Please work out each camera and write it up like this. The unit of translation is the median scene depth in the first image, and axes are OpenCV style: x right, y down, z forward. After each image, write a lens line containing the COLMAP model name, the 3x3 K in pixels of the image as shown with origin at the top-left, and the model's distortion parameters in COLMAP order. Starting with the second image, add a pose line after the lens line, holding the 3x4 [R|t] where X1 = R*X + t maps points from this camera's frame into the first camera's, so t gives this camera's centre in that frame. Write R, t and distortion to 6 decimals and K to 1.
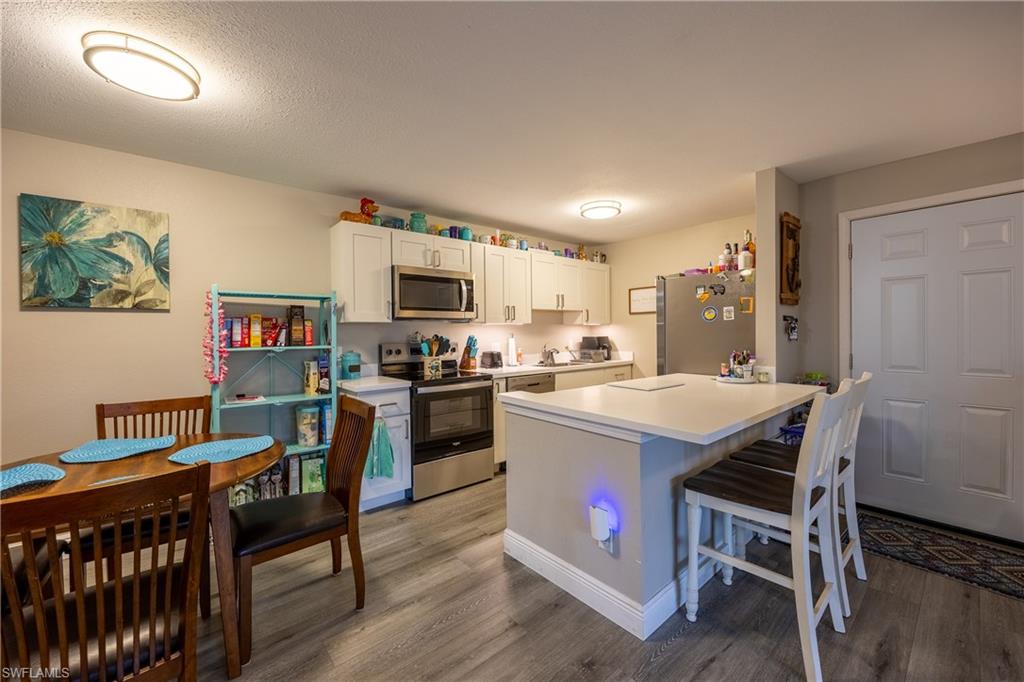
lens RADIAL K [[403.2, 0, 512.0], [0, 403.2, 341.0], [0, 0, 1]] dist [0.000386, 0.000040]
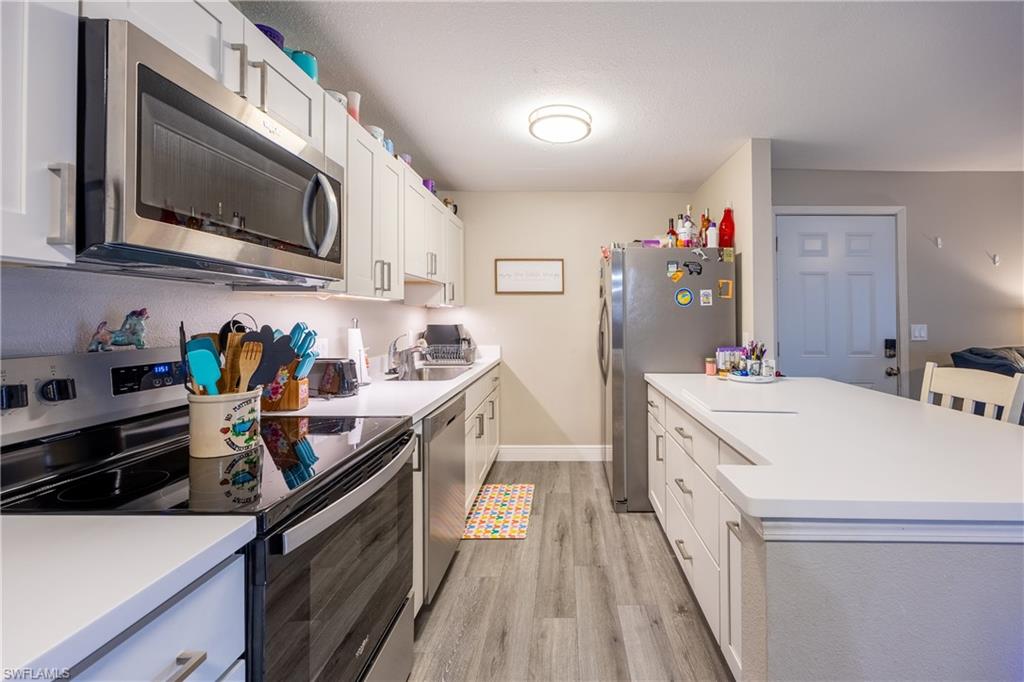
lens RADIAL K [[415.1, 0, 564.9], [0, 415.1, 311.2], [0, 0, 1]] dist [0.000631, 0.000085]
pose [[0.645735, 0.023635, 0.763196, -0.276558], [0.005675, 0.999345, -0.035750, -0.010186], [-0.763541, 0.027416, 0.645177, 0.600445]]
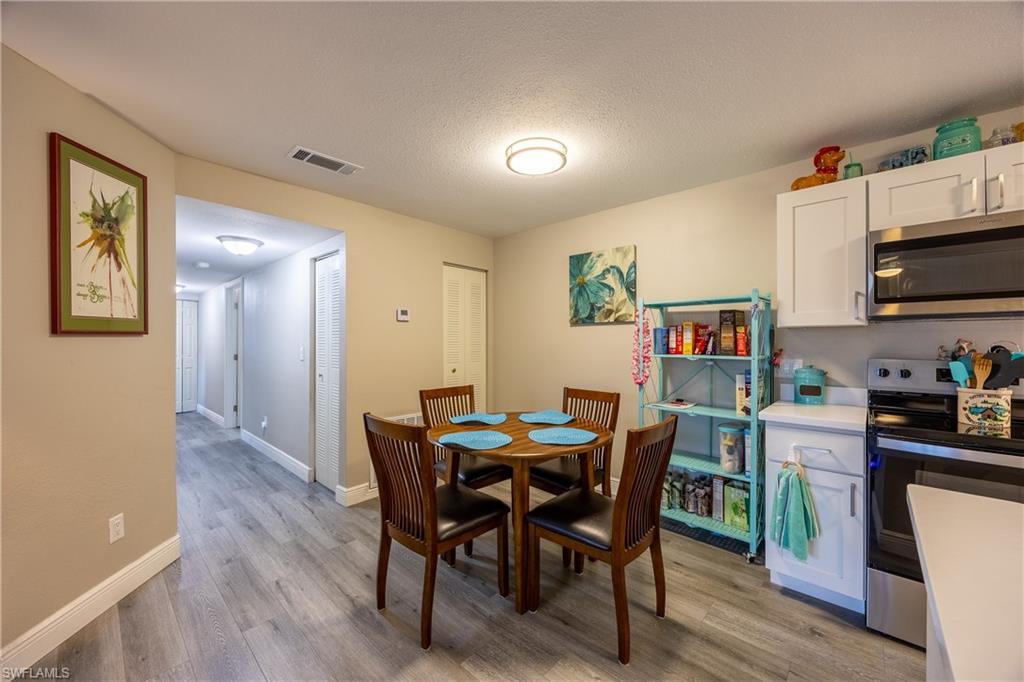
lens RADIAL K [[388.7, 0, 507.9], [0, 388.7, 343.7], [0, 0, 1]] dist [0.002001, 0.000112]
pose [[0.117216, 0.015896, -0.992979, 0.222179], [-0.021705, 0.999674, 0.013441, -0.012187], [0.992869, 0.019977, 0.117523, 0.349683]]
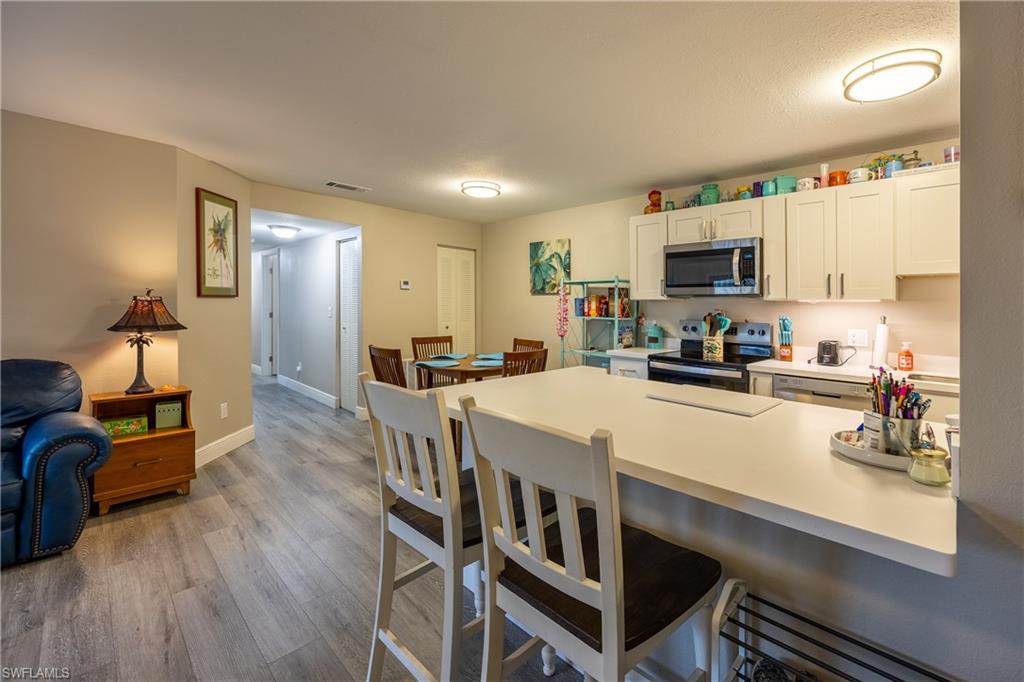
lens RADIAL K [[421.7, 0, 555.3], [0, 421.7, 328.9], [0, 0, 1]] dist [-0.001946, -0.000168]
pose [[0.132117, 0.065074, -0.989096, 0.716860], [-0.040550, 0.997362, 0.060201, -0.022344], [0.990404, 0.032154, 0.134407, 0.520090]]
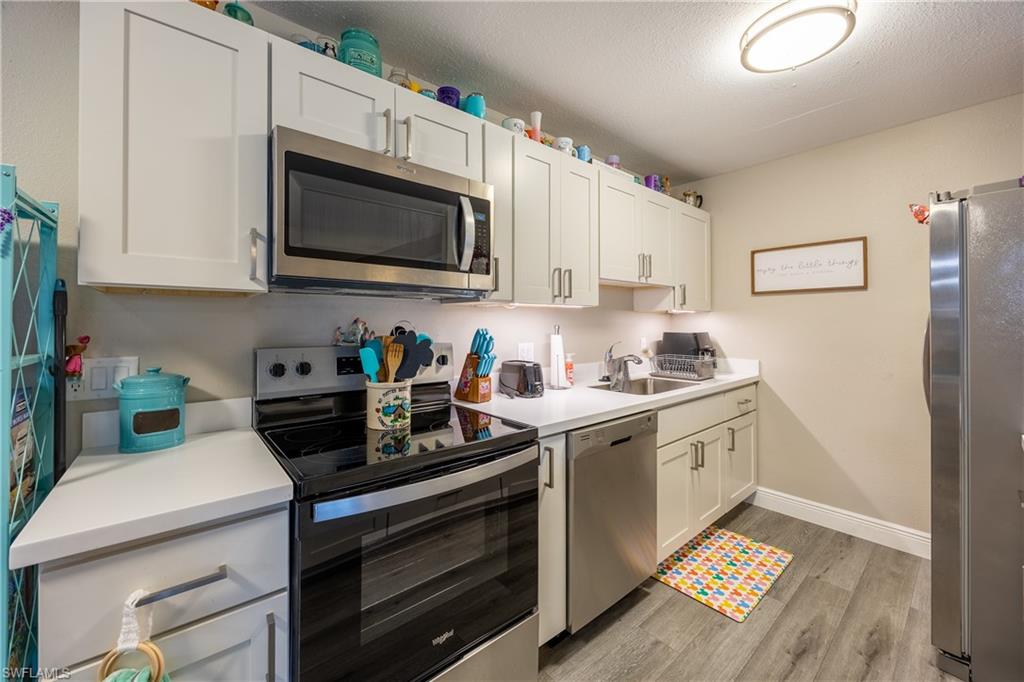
lens RADIAL K [[398.3, 0, 506.5], [0, 398.3, 322.5], [0, 0, 1]] dist [-0.000086, 0.000001]
pose [[0.999891, 0.012421, -0.007944, -0.077136], [-0.012599, 0.999660, -0.022843, -0.012432], [0.007658, 0.022941, 0.999708, 0.605341]]
